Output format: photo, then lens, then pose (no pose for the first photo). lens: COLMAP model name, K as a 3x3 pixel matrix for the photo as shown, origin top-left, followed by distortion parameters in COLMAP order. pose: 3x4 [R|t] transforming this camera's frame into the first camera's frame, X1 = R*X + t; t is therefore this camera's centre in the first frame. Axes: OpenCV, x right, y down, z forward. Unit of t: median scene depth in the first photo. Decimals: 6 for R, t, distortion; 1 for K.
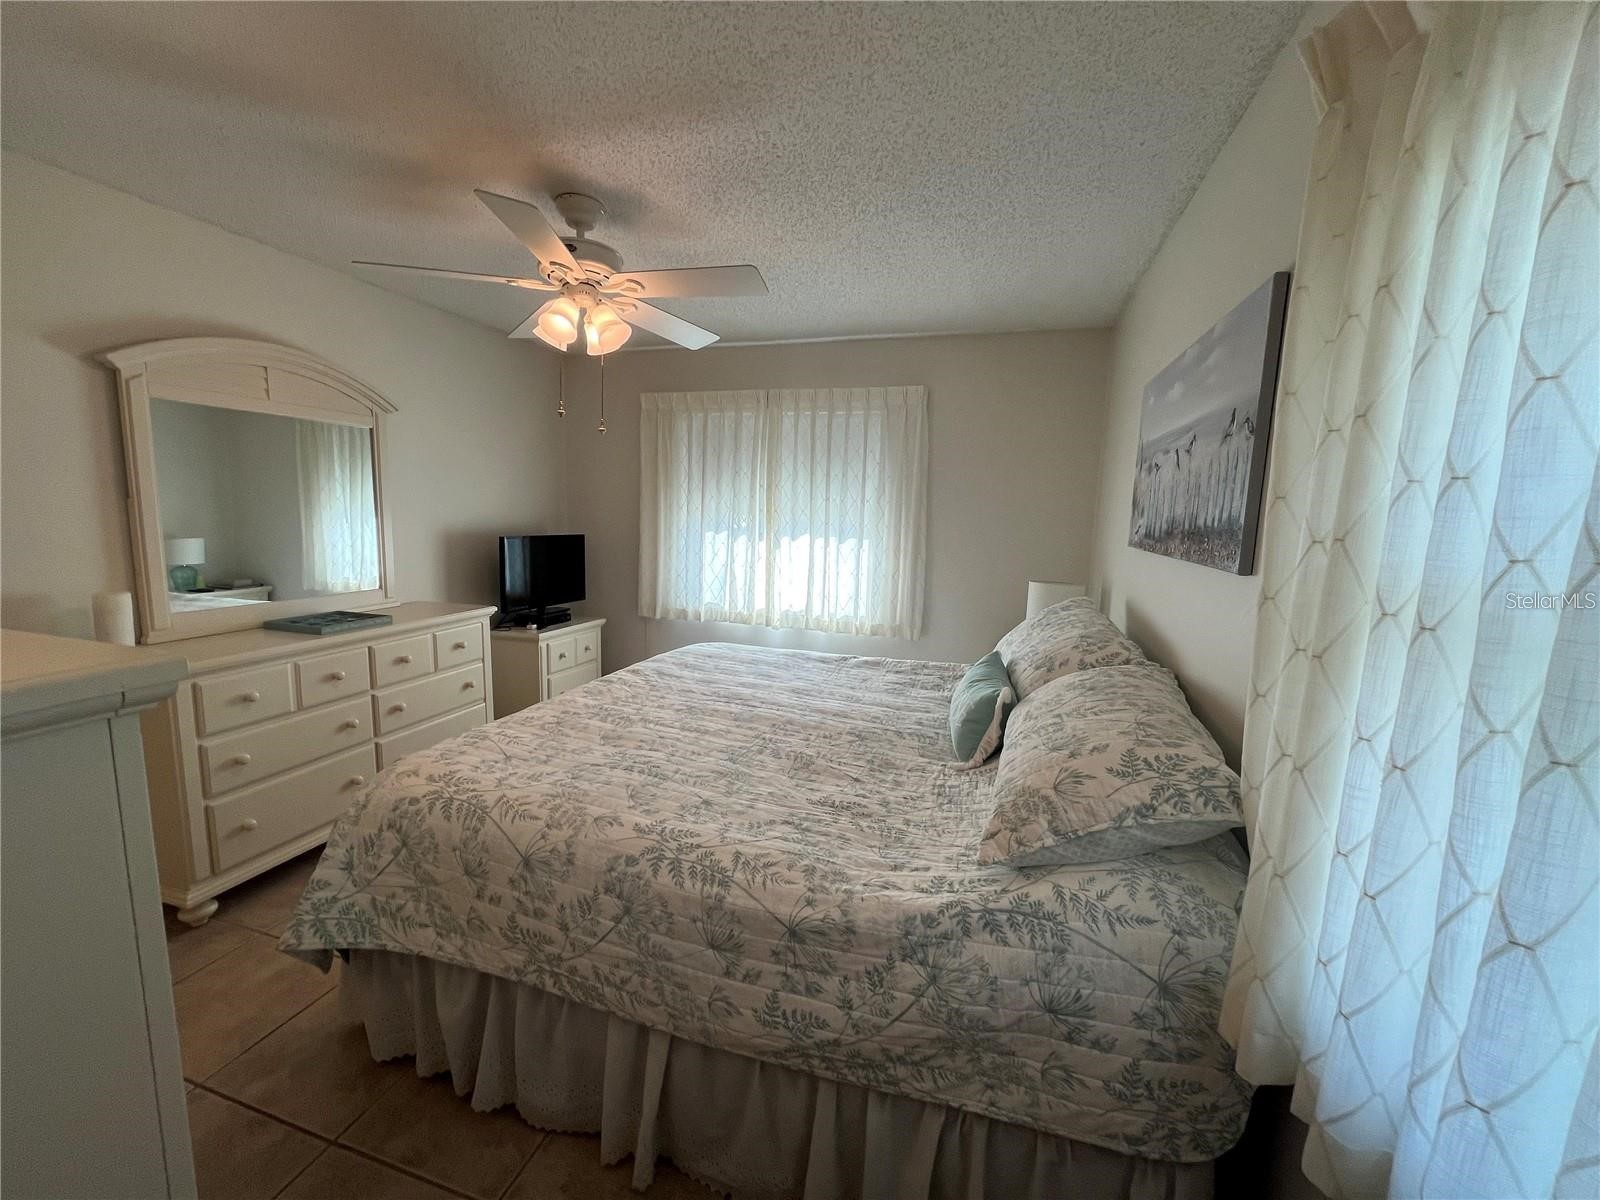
lens RADIAL K [[645.4, 0, 803.7], [0, 645.4, 604.0], [0, 0, 1]] dist [-0.001910, -0.000422]
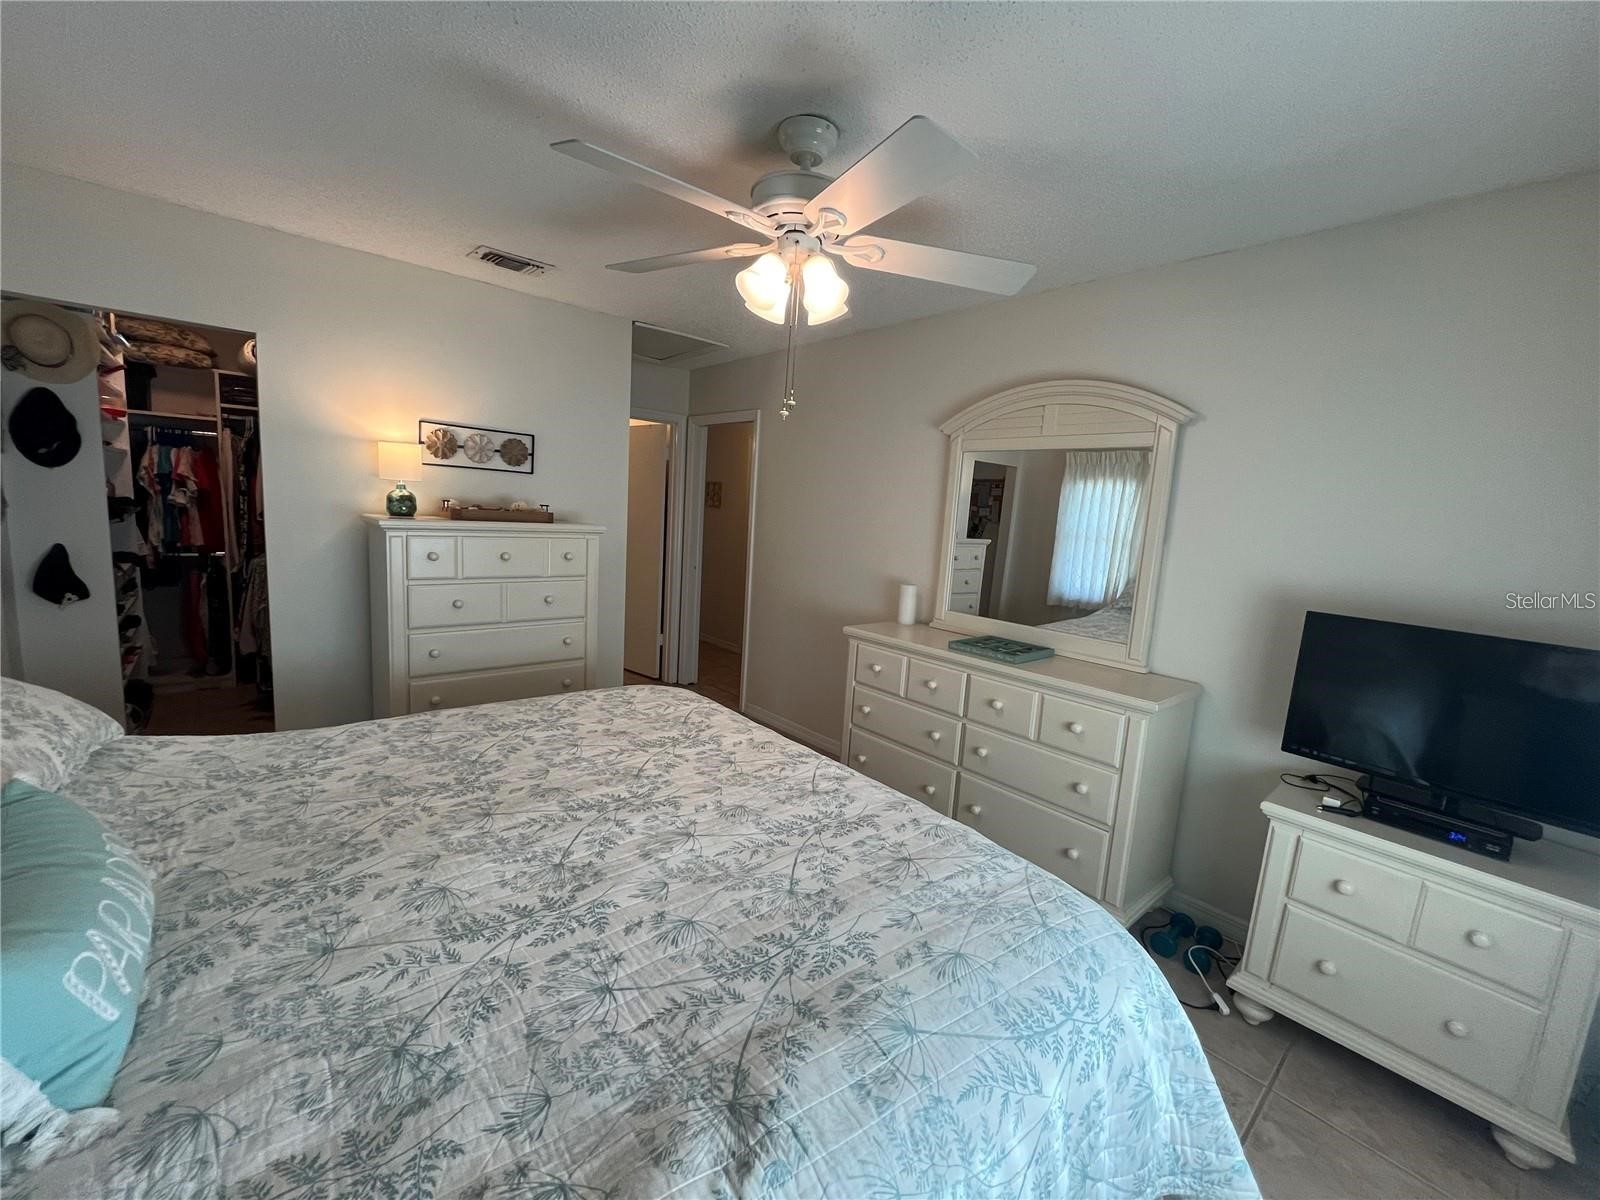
lens RADIAL K [[645.4, 0, 793.2], [0, 645.4, 597.9], [0, 0, 1]] dist [-0.001910, -0.000422]
pose [[-0.531520, 0.058816, -0.845001, 0.334509], [-0.198724, 0.961085, 0.191897, -0.207750], [0.823405, 0.269919, -0.499148, 1.433427]]
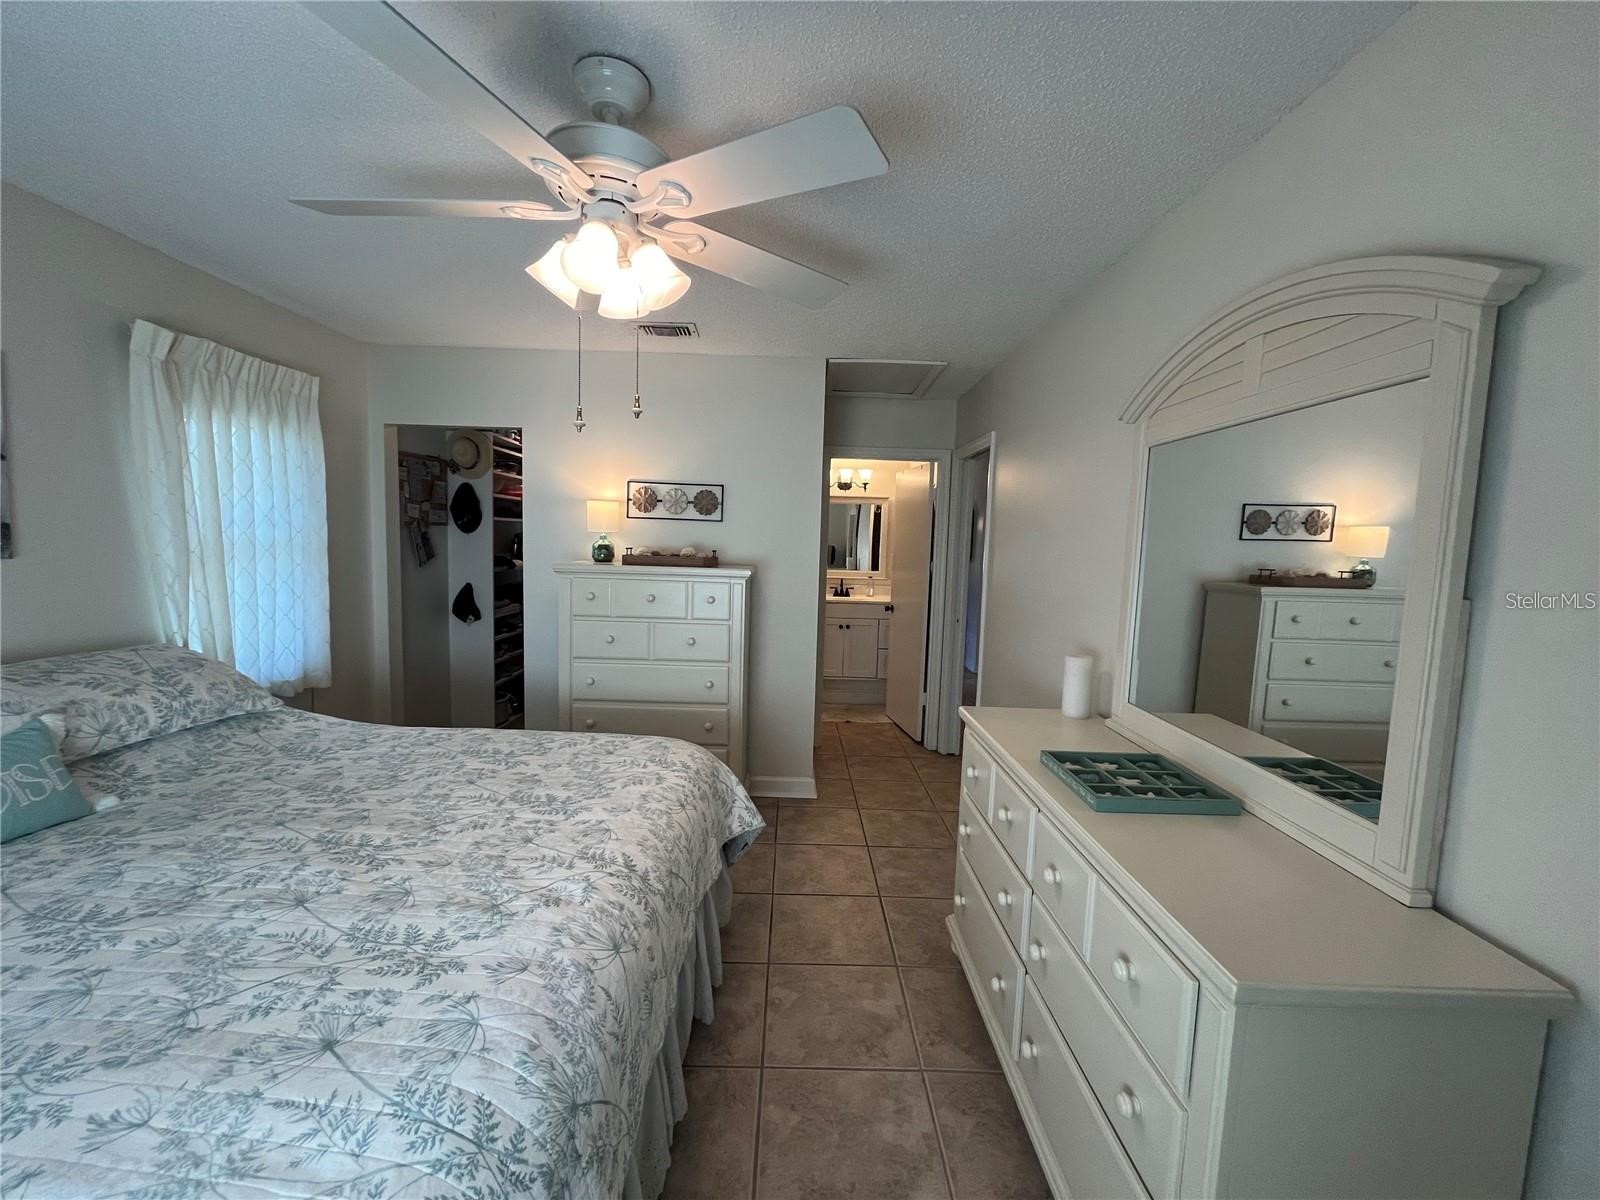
lens RADIAL K [[645.4, 0, 794.5], [0, 645.4, 592.2], [0, 0, 1]] dist [-0.001910, -0.000422]
pose [[-0.956058, -0.030994, -0.291534, -0.332553], [-0.097316, 0.971566, 0.215847, -0.265680], [0.276554, 0.234733, -0.931890, 1.661979]]
